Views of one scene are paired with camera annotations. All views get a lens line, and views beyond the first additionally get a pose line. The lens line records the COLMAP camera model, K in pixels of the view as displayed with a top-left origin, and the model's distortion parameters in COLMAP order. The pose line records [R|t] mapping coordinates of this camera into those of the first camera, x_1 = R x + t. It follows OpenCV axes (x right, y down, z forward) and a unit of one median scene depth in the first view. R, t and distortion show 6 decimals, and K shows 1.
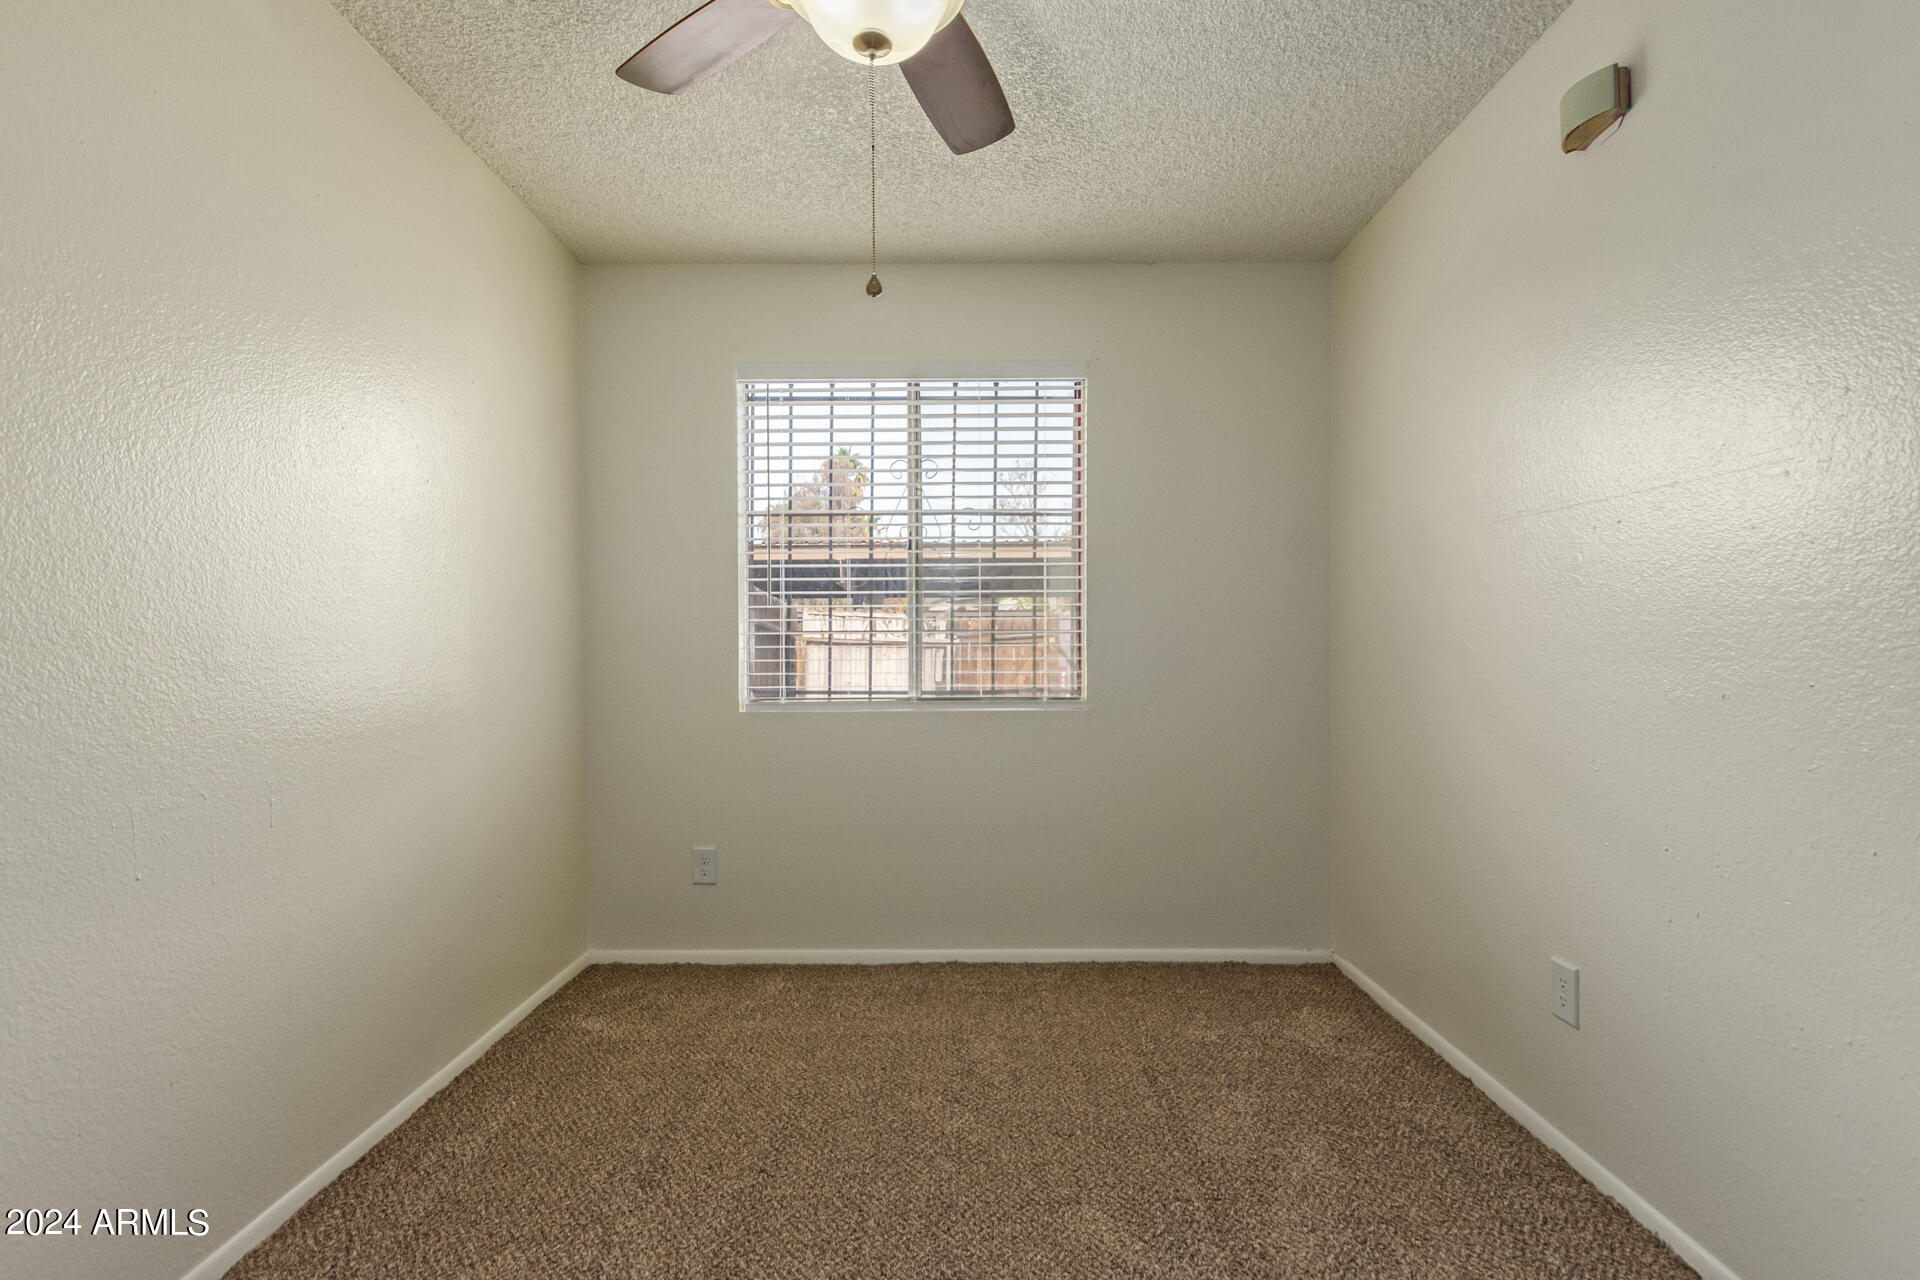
lens RADIAL K [[898.1, 0, 958.0], [0, 898.1, 665.7], [0, 0, 1]] dist [0.001858, -0.000986]
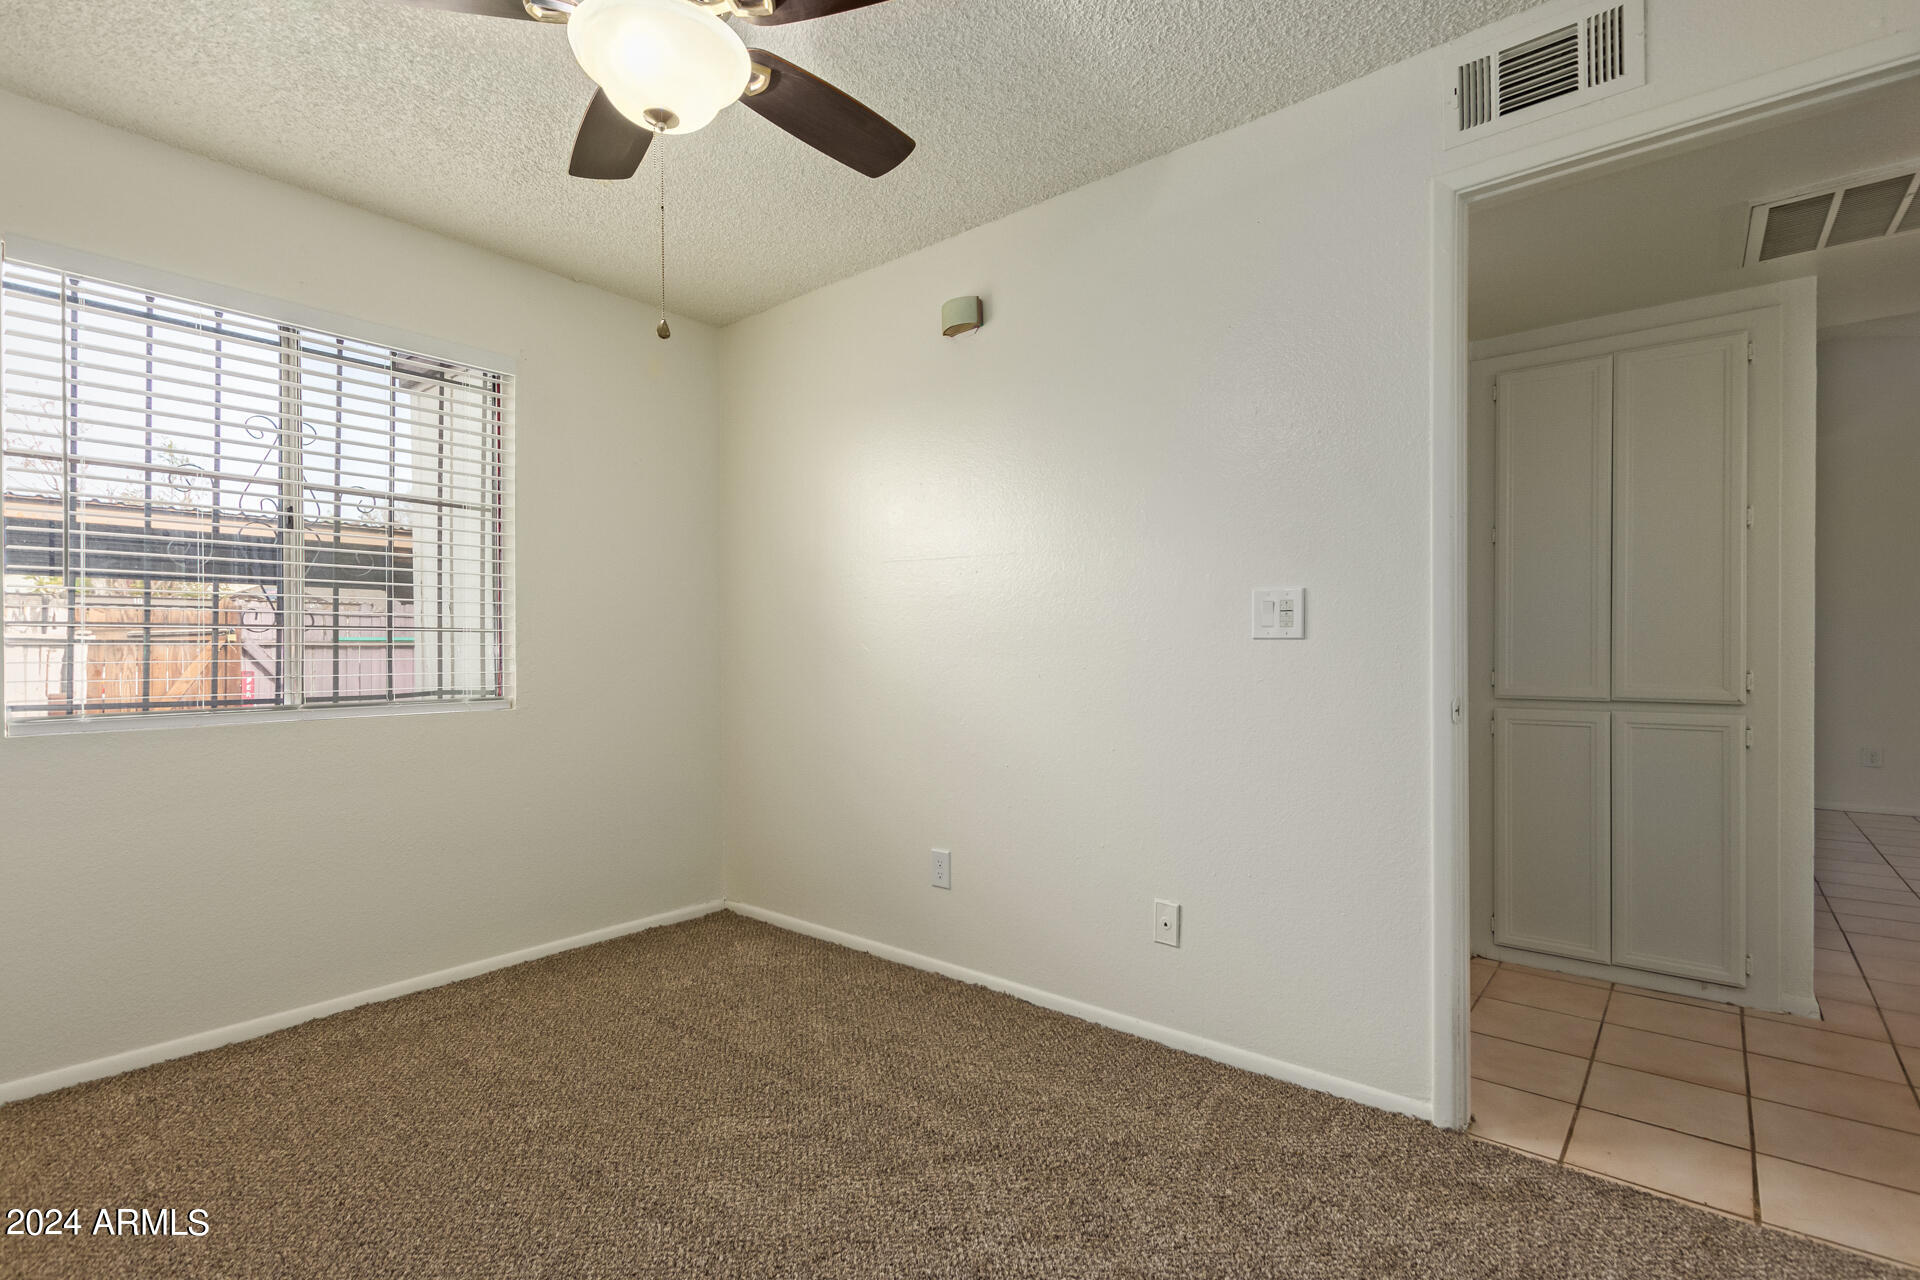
lens RADIAL K [[891.6, 0, 958.8], [0, 891.6, 665.2], [0, 0, 1]] dist [0.004955, -0.000857]
pose [[0.628573, -0.010508, 0.777680, -0.305763], [0.012213, 0.999919, 0.003639, 0.002044], [-0.777655, 0.007211, 0.628650, -0.001219]]
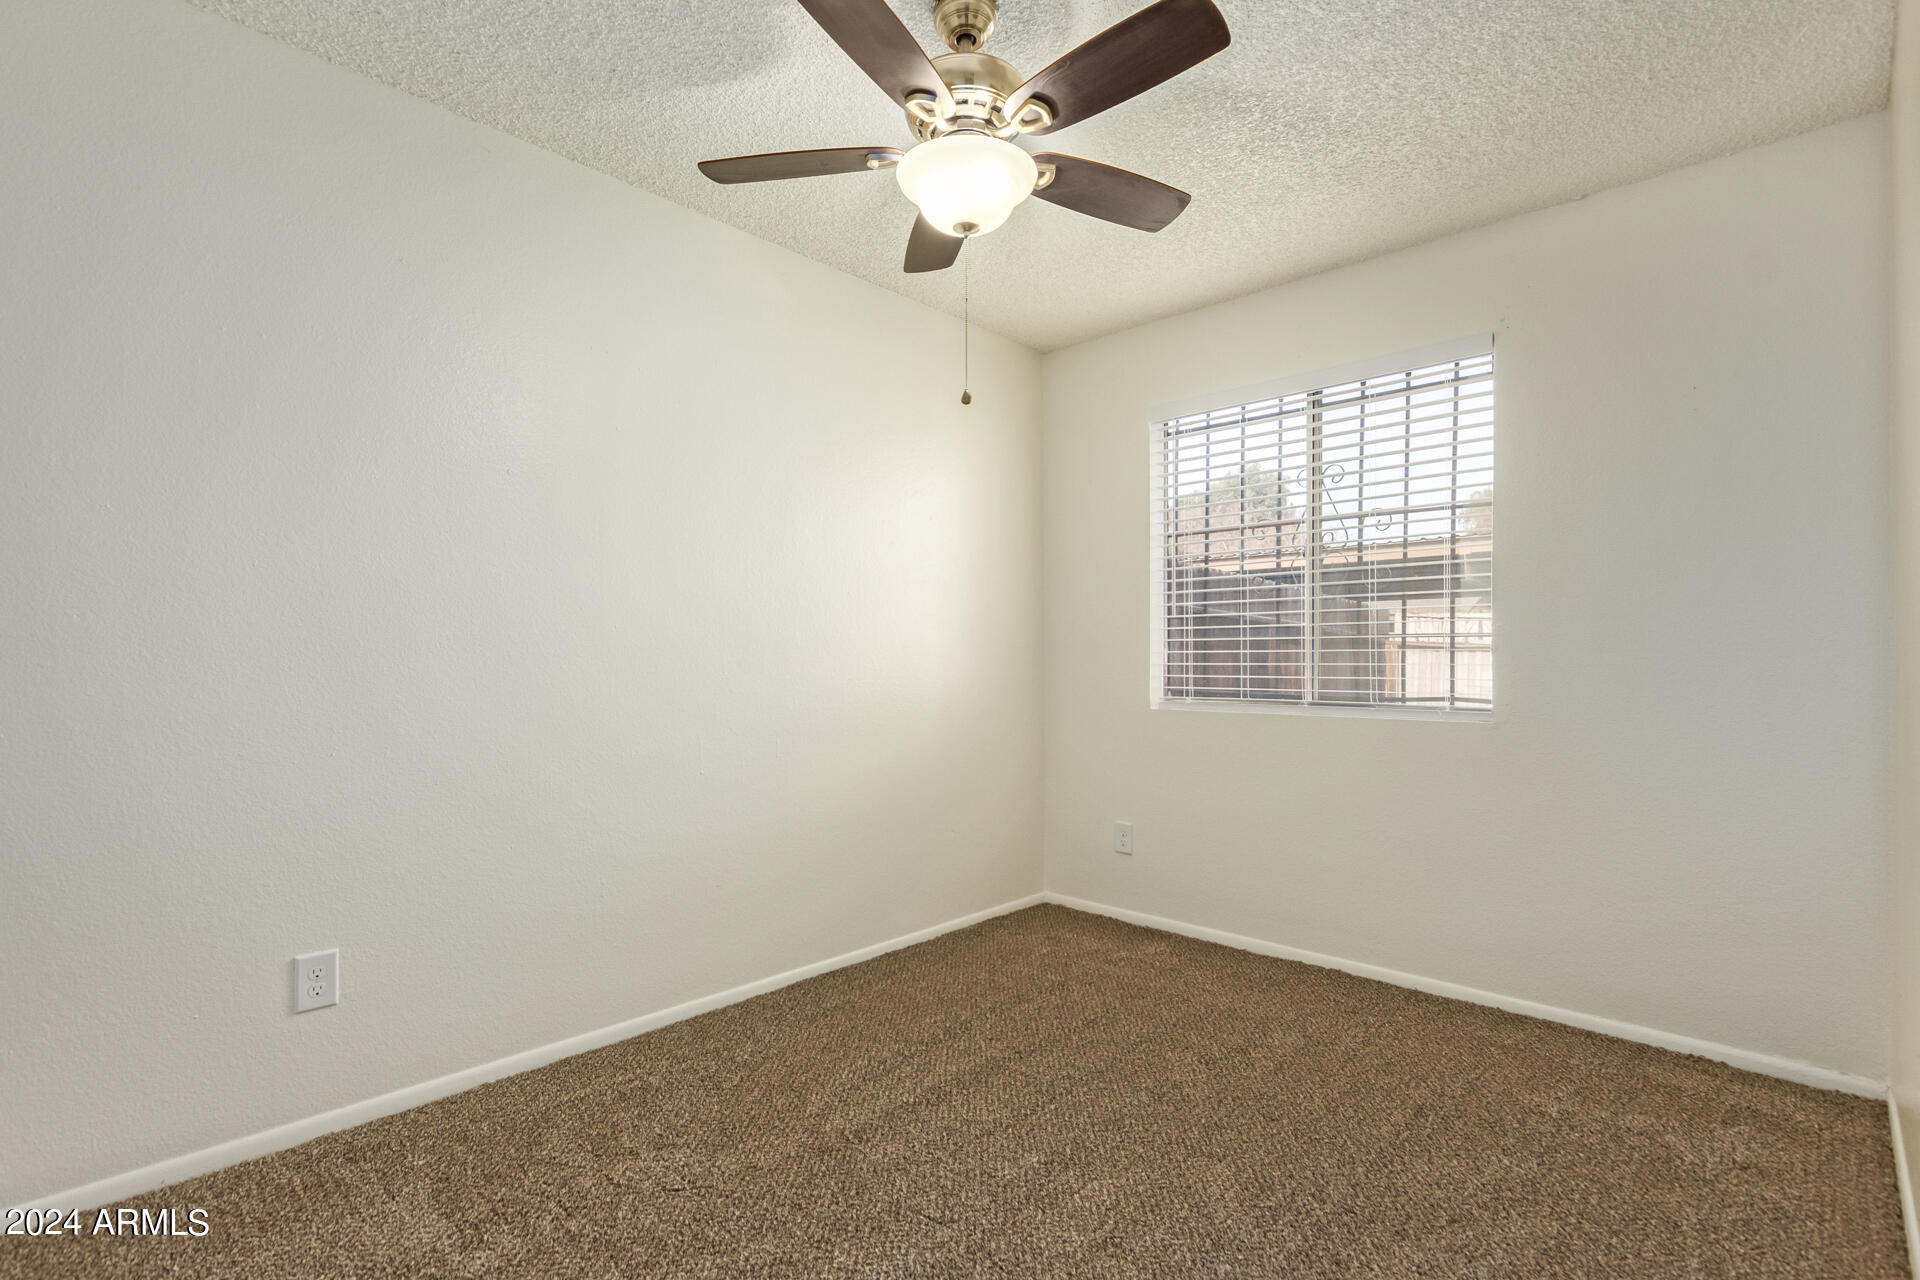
lens RADIAL K [[893.0, 0, 956.2], [0, 893.0, 656.9], [0, 0, 1]] dist [-0.001543, -0.000516]
pose [[0.729108, 0.004111, -0.684386, 0.349510], [-0.013393, 0.999876, -0.008262, -0.001641], [0.684267, 0.015190, 0.729073, -0.009056]]
